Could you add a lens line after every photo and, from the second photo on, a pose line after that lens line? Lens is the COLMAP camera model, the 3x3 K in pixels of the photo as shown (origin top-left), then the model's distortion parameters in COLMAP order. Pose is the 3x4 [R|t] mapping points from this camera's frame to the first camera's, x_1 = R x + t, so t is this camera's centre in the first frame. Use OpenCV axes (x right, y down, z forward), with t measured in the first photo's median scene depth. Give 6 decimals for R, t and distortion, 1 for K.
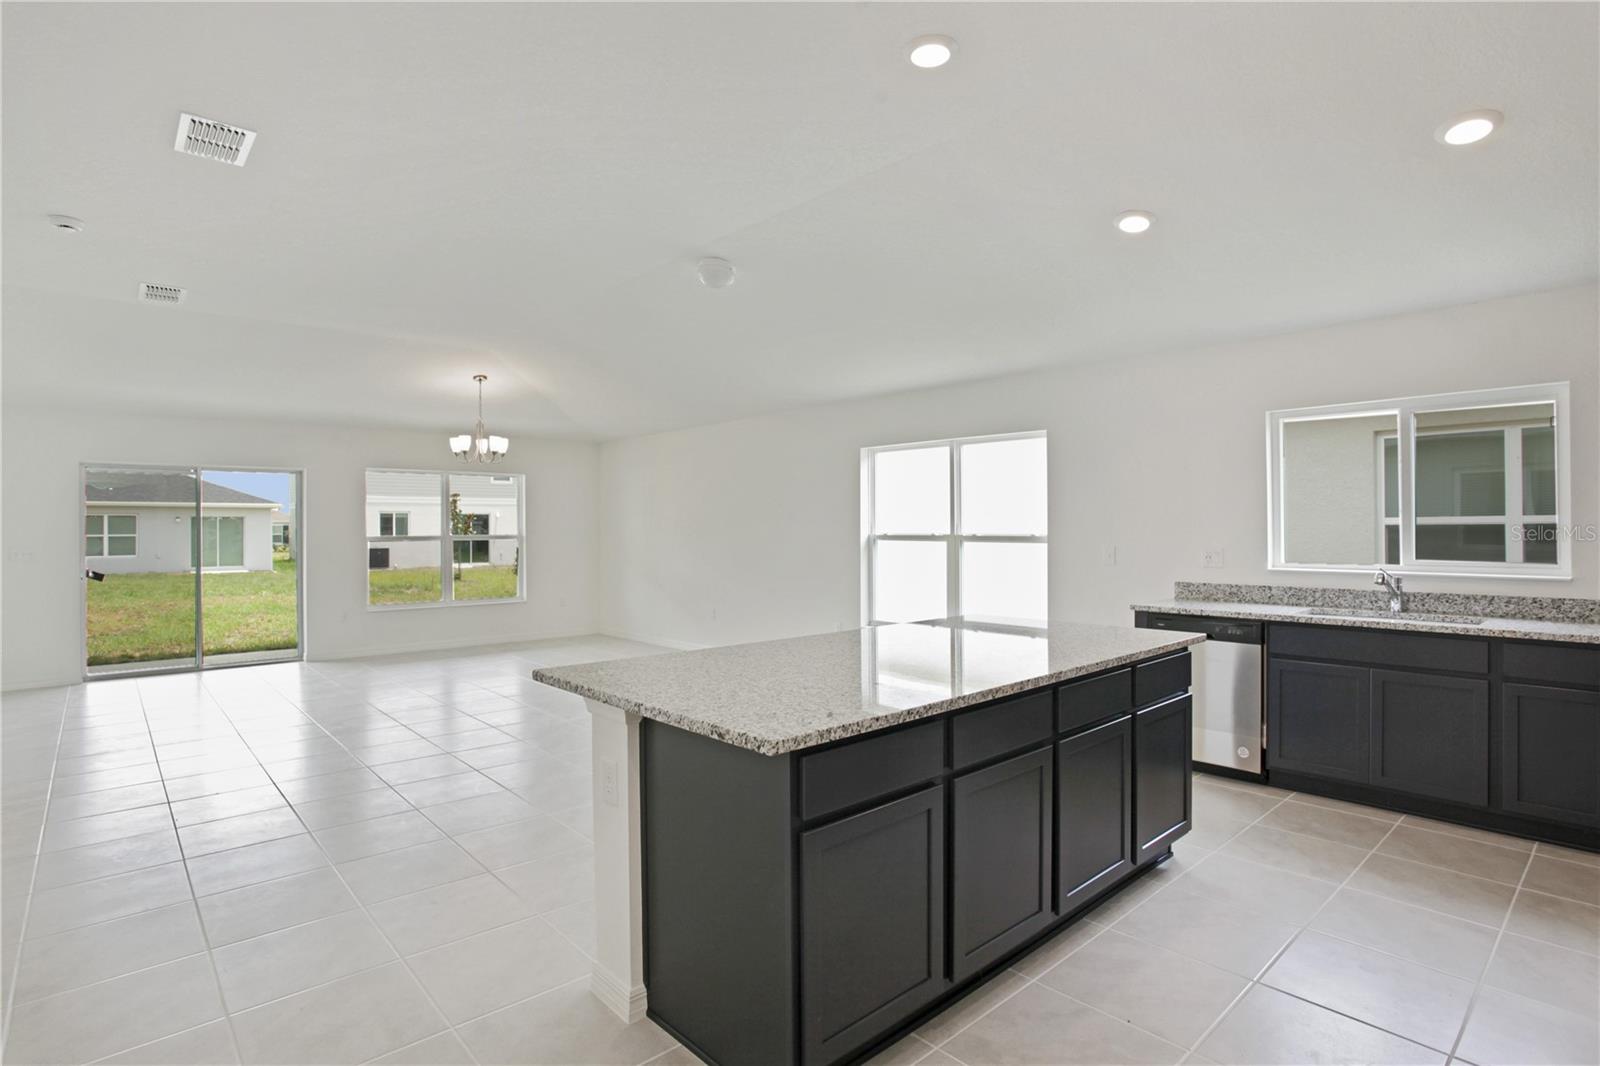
lens RADIAL K [[780.7, 0, 800.0], [0, 780.7, 533.0], [0, 0, 1]] dist [-0.000464, -0.000097]
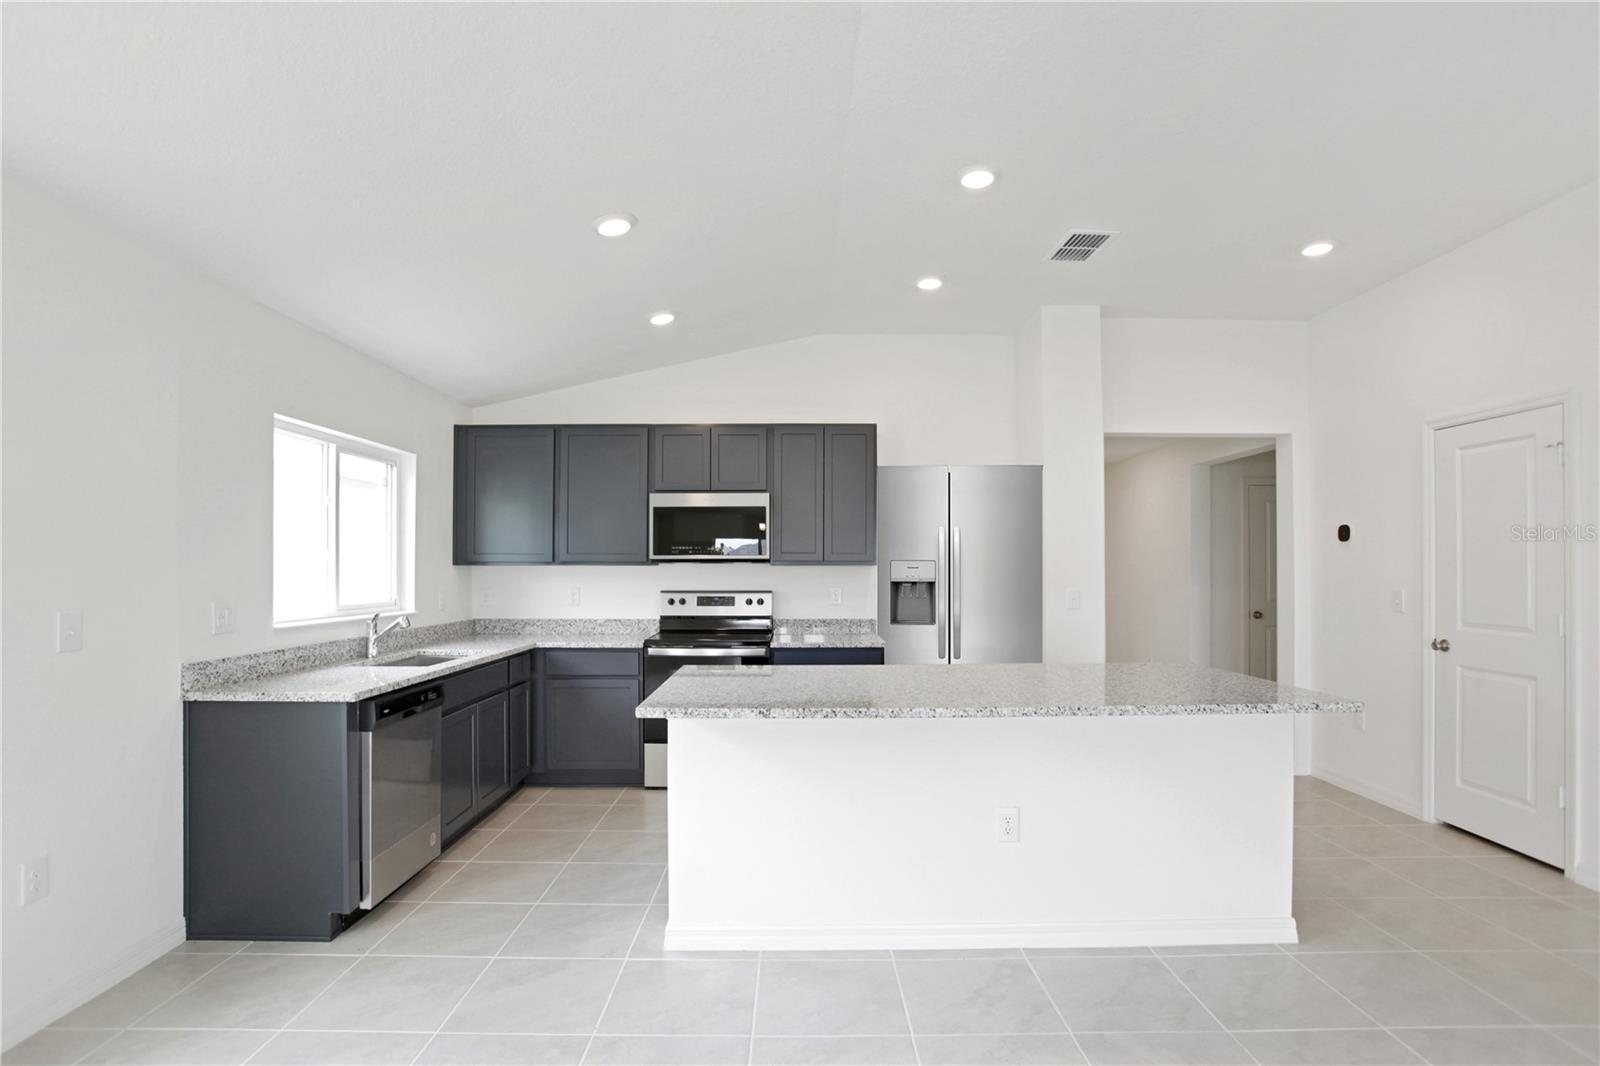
lens RADIAL K [[853.3, 0, 799.1], [0, 853.3, 562.0], [0, 0, 1]] dist [0.000075, 0.000030]
pose [[-0.742133, 0.002669, 0.670248, -0.288260], [-0.000188, 0.999991, -0.004189, -0.010907], [-0.670253, -0.003235, -0.742126, 1.201306]]
